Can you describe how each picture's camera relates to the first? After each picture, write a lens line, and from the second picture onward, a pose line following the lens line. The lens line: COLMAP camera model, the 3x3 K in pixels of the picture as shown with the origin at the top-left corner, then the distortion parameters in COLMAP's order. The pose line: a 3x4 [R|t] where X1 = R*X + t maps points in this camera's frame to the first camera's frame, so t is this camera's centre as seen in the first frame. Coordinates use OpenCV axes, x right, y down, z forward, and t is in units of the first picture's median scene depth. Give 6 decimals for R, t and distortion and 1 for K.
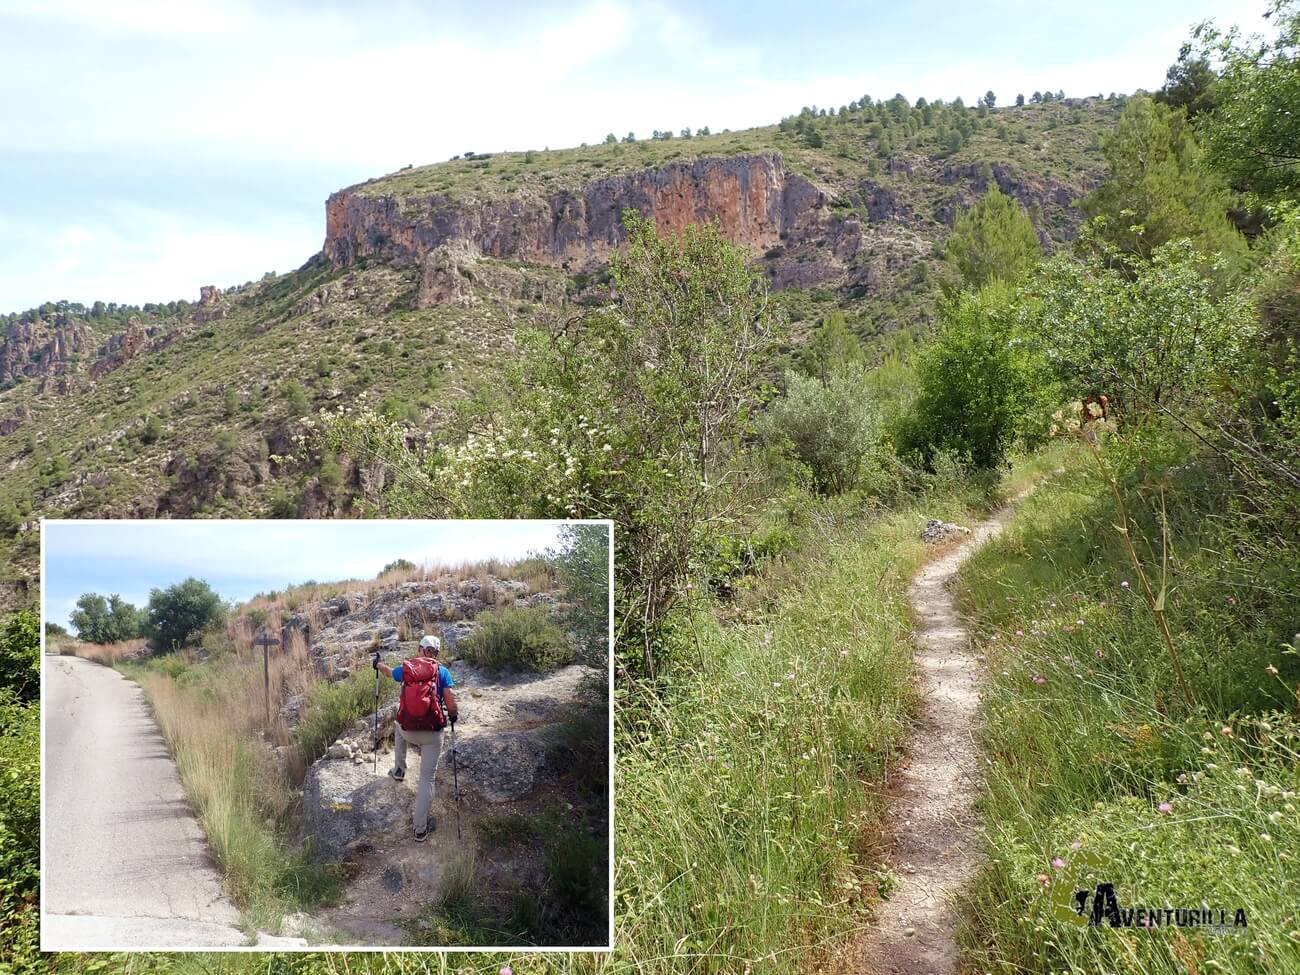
lens RADIAL K [[948.9, 0, 650.0], [0, 948.9, 487.5], [0, 0, 1]] dist [0.009715, -0.000183]
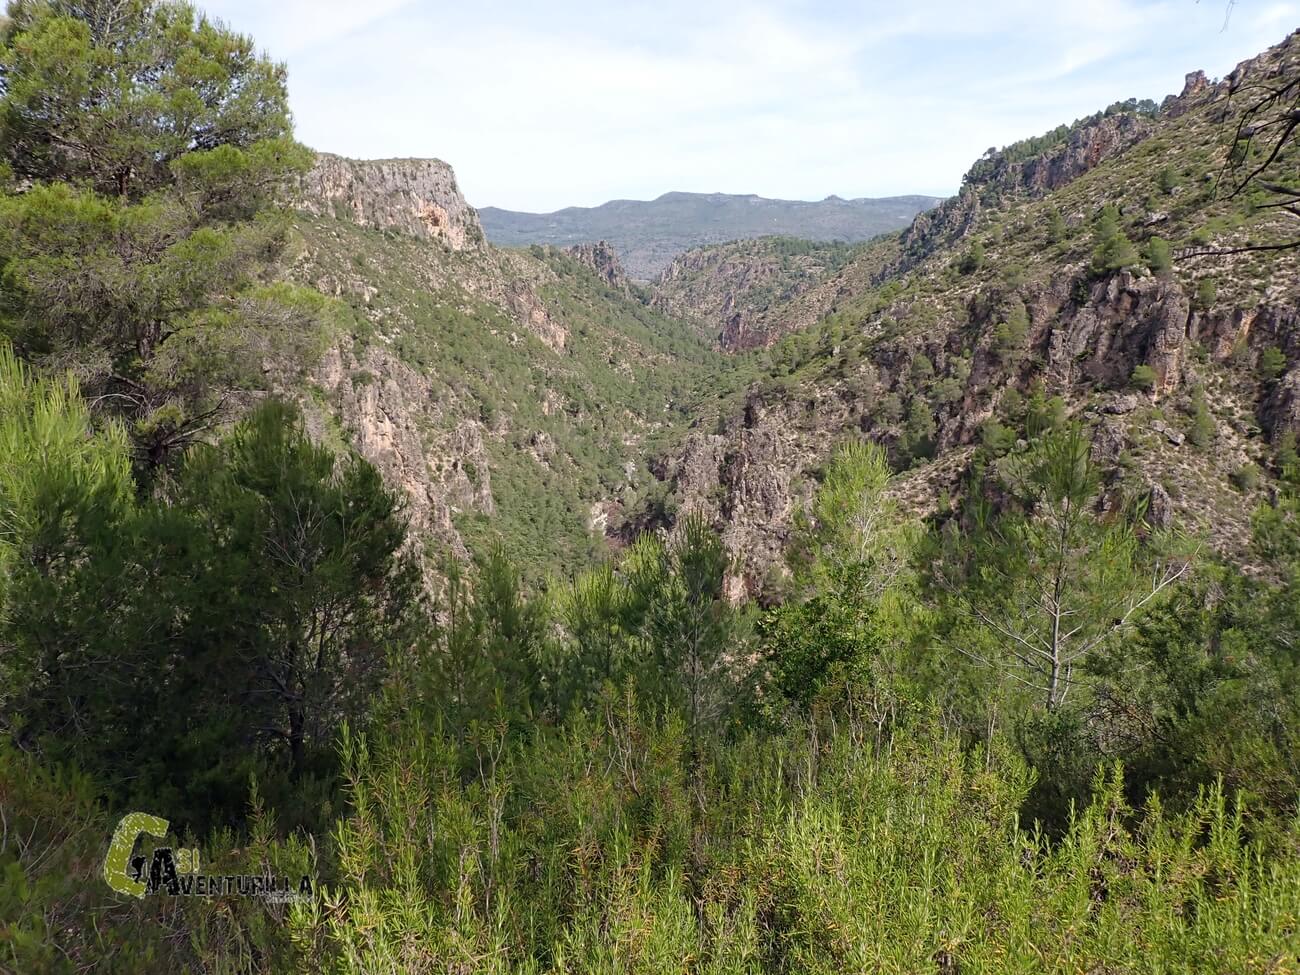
lens RADIAL K [[948.9, 0, 650.0], [0, 948.9, 487.5], [0, 0, 1]] dist [0.009715, -0.000183]
pose [[0.501565, 0.232395, -0.833321, 0.151592], [-0.058647, 0.970162, 0.235258, -0.042198], [0.863130, -0.069126, 0.500229, 0.229720]]
